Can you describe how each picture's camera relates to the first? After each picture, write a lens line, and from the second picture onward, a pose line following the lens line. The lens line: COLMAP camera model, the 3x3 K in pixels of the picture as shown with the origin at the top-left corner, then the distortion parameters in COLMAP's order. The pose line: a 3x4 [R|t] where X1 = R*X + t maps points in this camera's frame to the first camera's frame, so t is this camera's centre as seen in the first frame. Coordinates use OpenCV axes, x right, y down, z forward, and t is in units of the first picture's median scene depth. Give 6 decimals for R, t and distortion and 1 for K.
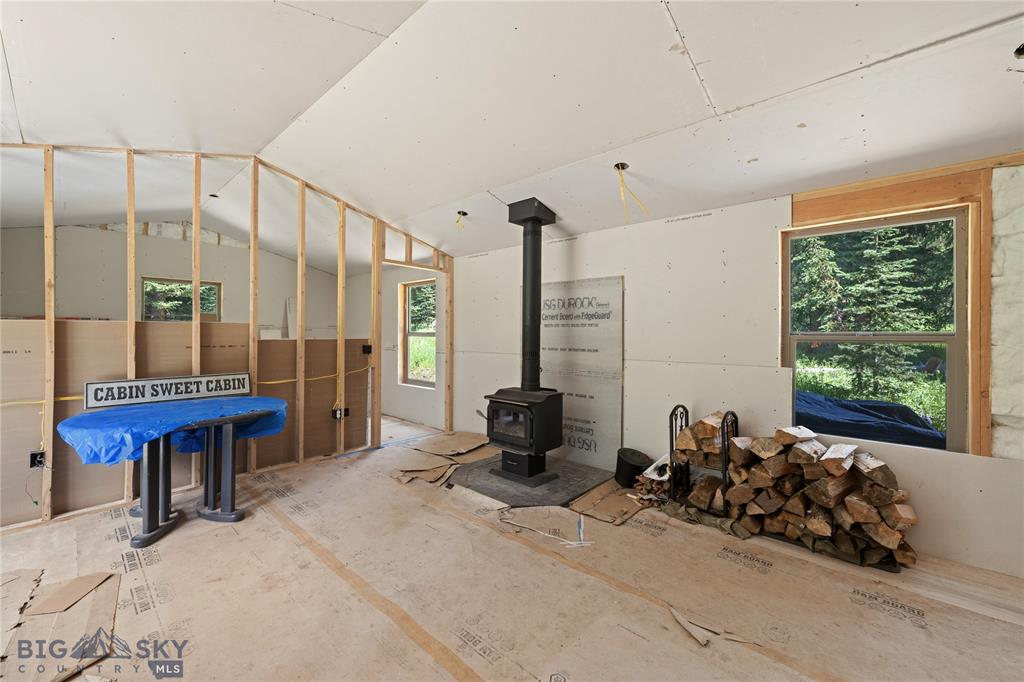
lens RADIAL K [[408.0, 0, 511.9], [0, 408.0, 328.8], [0, 0, 1]] dist [-0.001260, -0.000060]
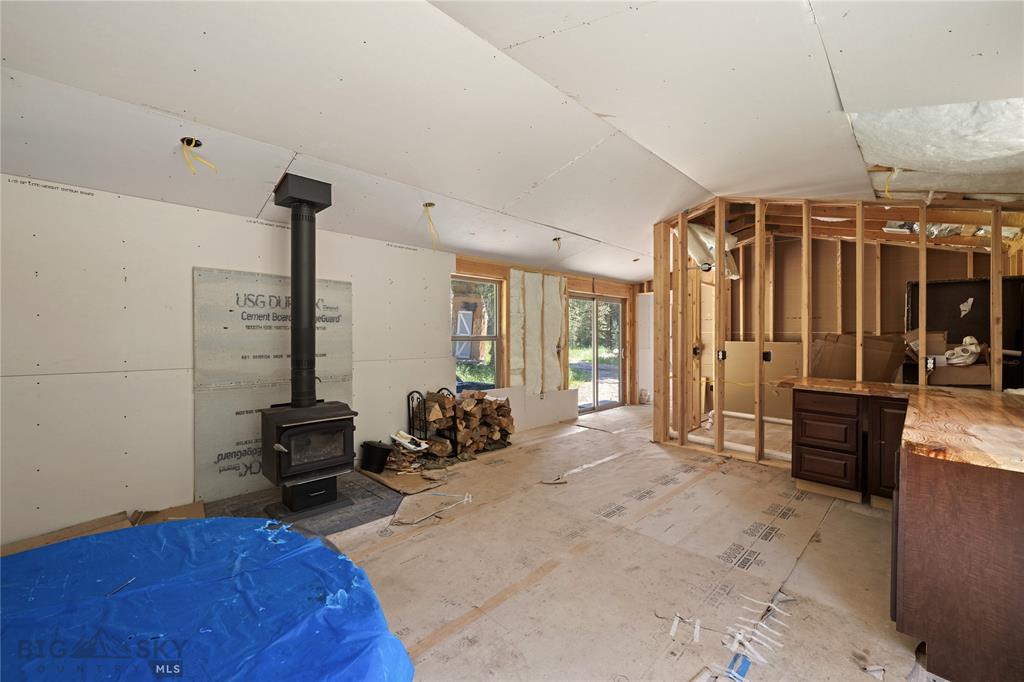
lens RADIAL K [[415.6, 0, 508.4], [0, 415.6, 334.5], [0, 0, 1]] dist [-0.000490, -0.000336]
pose [[0.051291, -0.003599, 0.998677, -0.922652], [-0.015358, 0.999872, 0.004392, -0.007288], [-0.998566, -0.015563, 0.051230, 0.637288]]
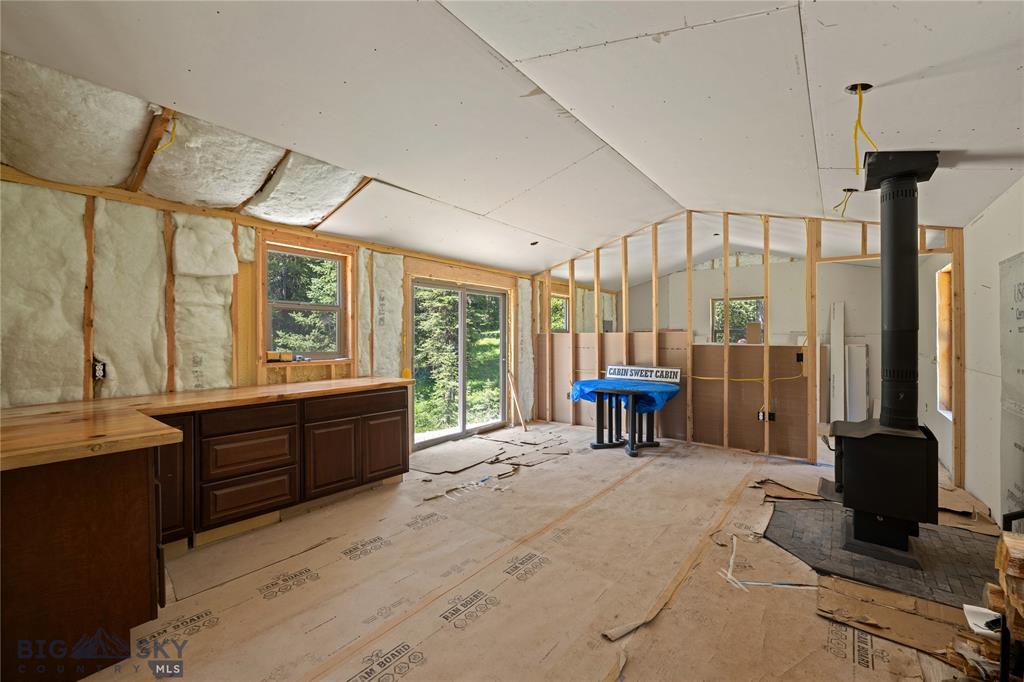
lens RADIAL K [[415.6, 0, 508.4], [0, 415.6, 334.5], [0, 0, 1]] dist [-0.000490, -0.000336]
pose [[0.060202, -0.006833, -0.998163, 0.819574], [0.008718, 0.999942, -0.006320, -0.003582], [0.998148, -0.008321, 0.060258, 0.366767]]
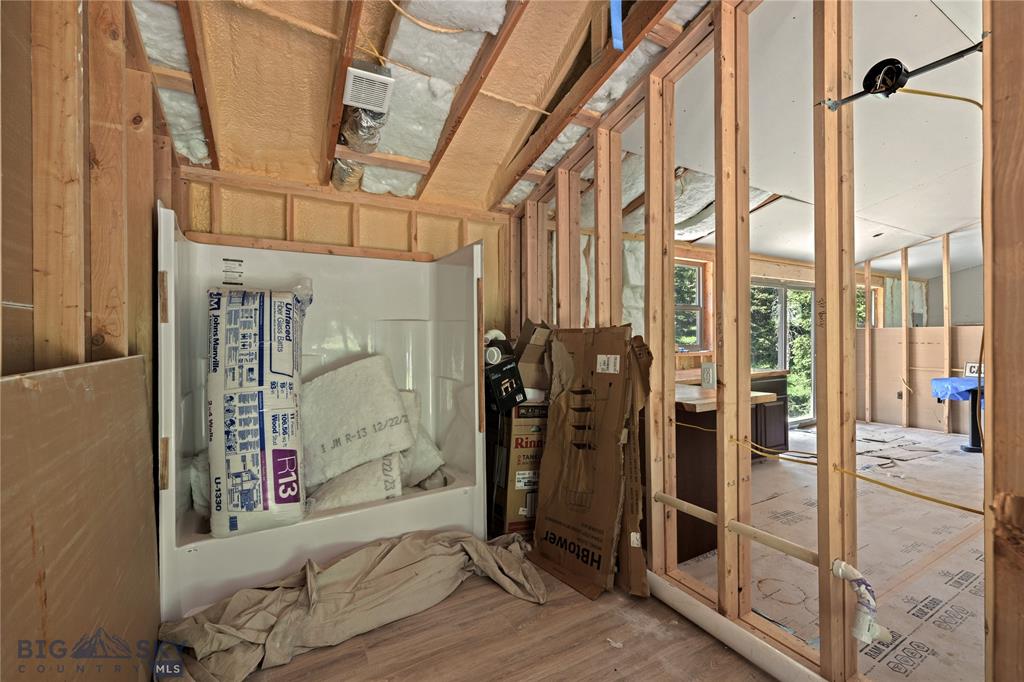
lens RADIAL K [[427.8, 0, 508.2], [0, 427.8, 338.5], [0, 0, 1]] dist [0.001779, 0.000221]
pose [[-0.318475, 0.006426, -0.947910, 1.190049], [0.014453, 0.999894, 0.001922, -0.000653], [0.947821, -0.013088, -0.318534, -0.245880]]
